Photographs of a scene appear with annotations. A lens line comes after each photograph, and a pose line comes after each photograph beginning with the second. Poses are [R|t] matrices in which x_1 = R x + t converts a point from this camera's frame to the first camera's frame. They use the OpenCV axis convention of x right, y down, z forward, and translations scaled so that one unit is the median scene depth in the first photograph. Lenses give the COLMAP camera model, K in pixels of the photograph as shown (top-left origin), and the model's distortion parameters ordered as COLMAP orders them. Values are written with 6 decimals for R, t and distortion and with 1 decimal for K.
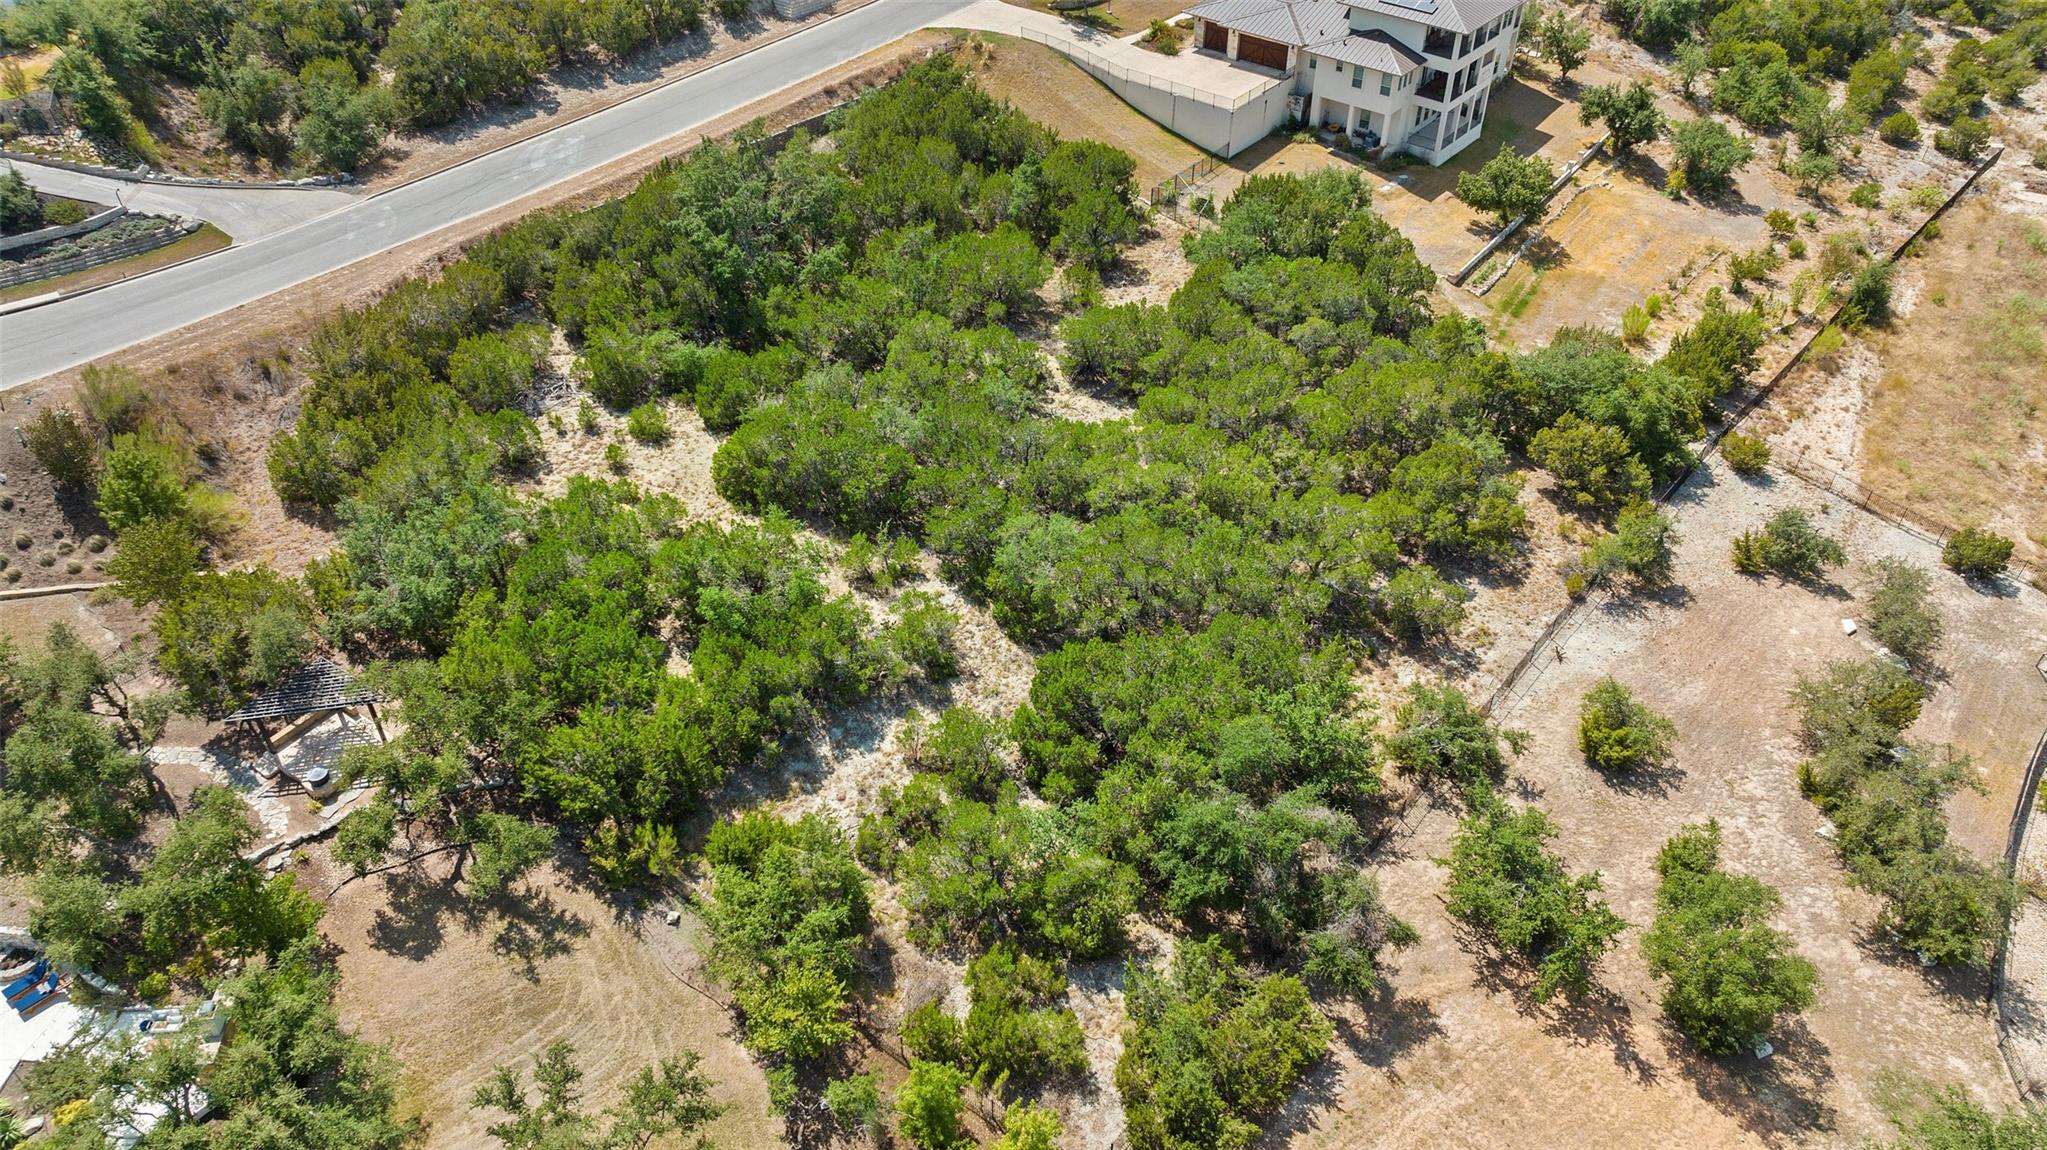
lens RADIAL K [[1450.9, 0, 1023.5], [0, 1450.9, 575.0], [0, 0, 1]] dist [-0.021687, 0.007083]
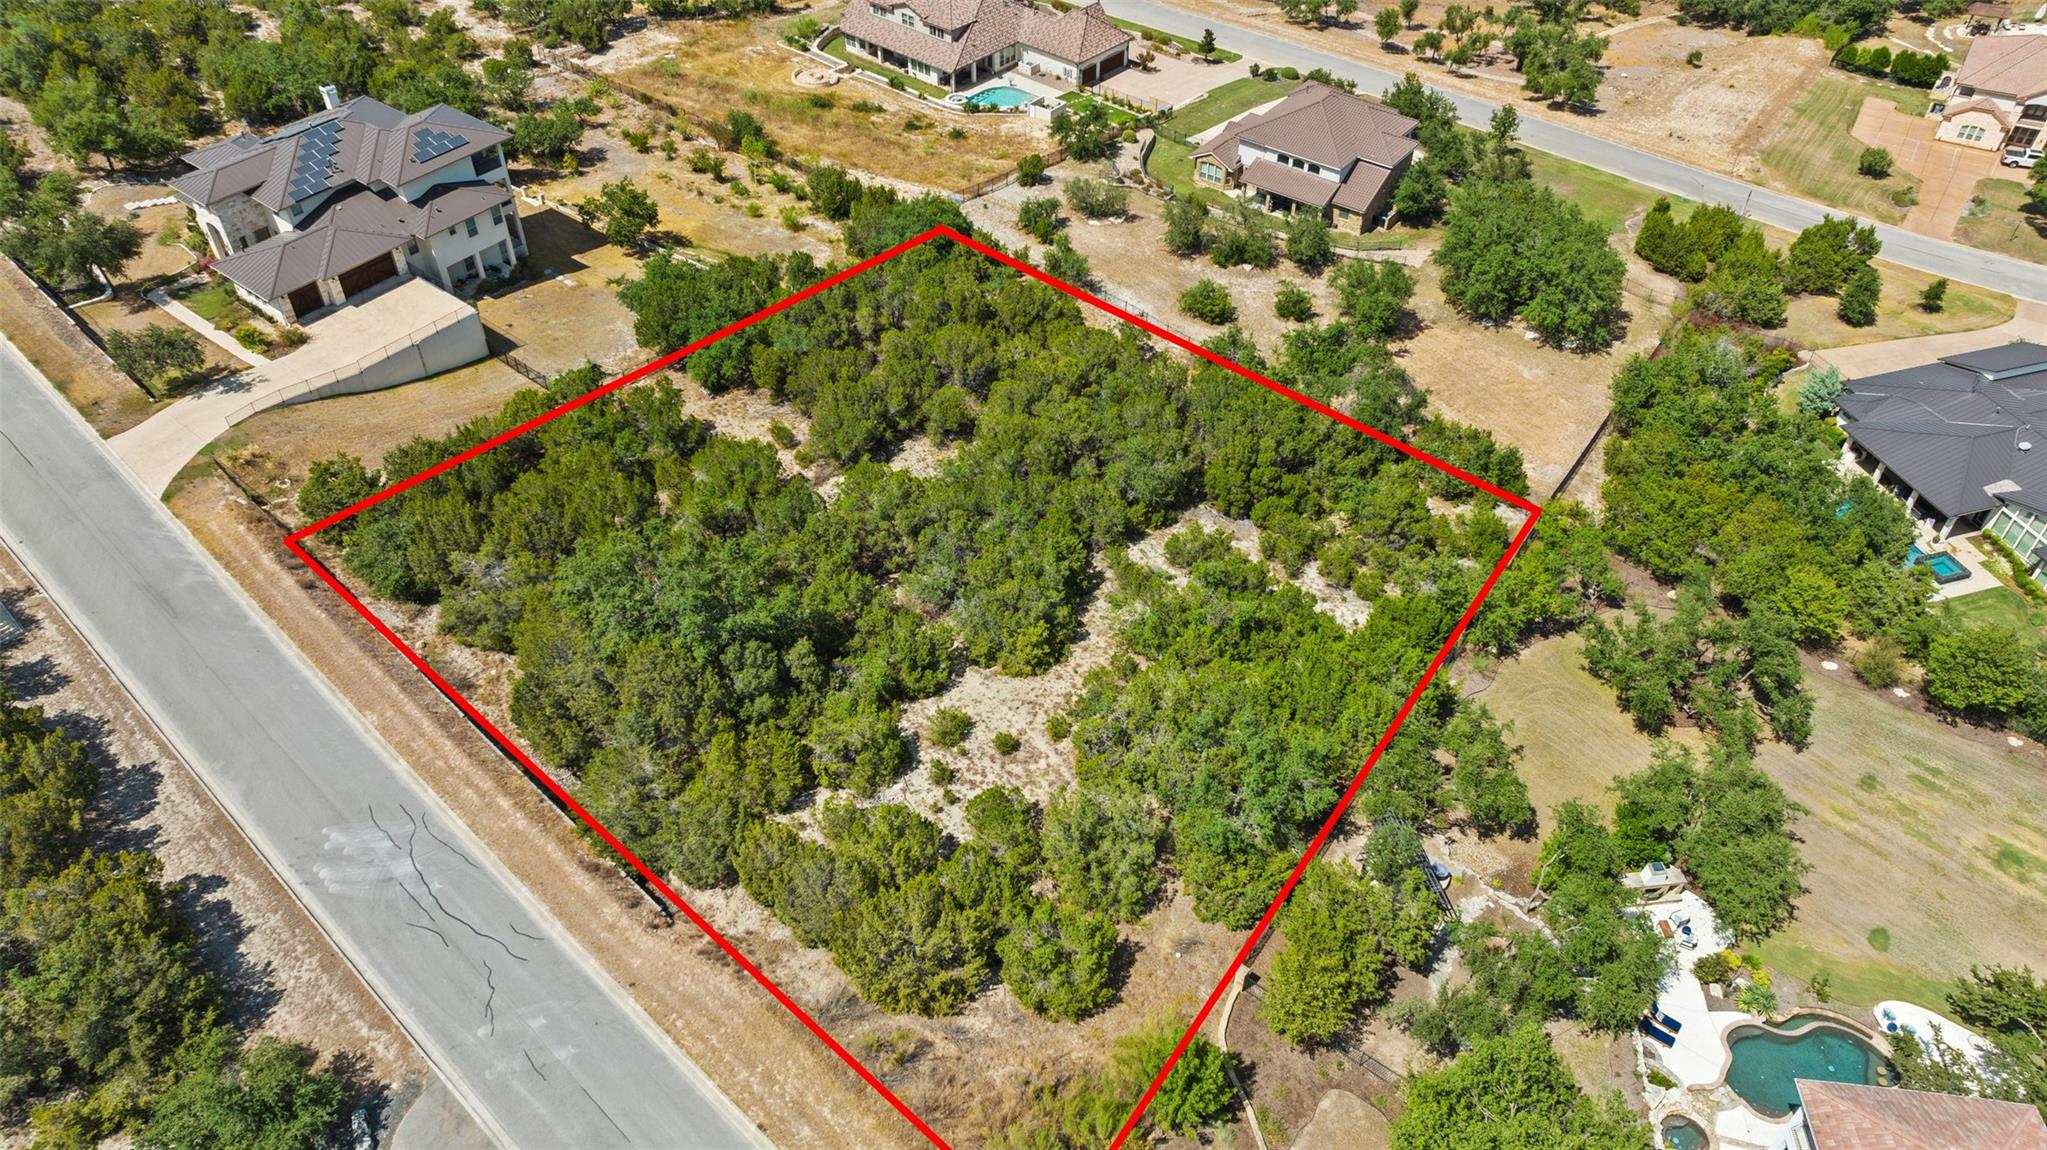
lens RADIAL K [[1426.5, 0, 1012.1], [0, 1426.5, 584.5], [0, 0, 1]] dist [-0.008952, -0.002104]
pose [[-0.014898, -0.687124, 0.726388, -0.871091], [0.635839, 0.554151, 0.537238, -0.633097], [-0.771678, 0.469870, 0.428645, 0.480398]]
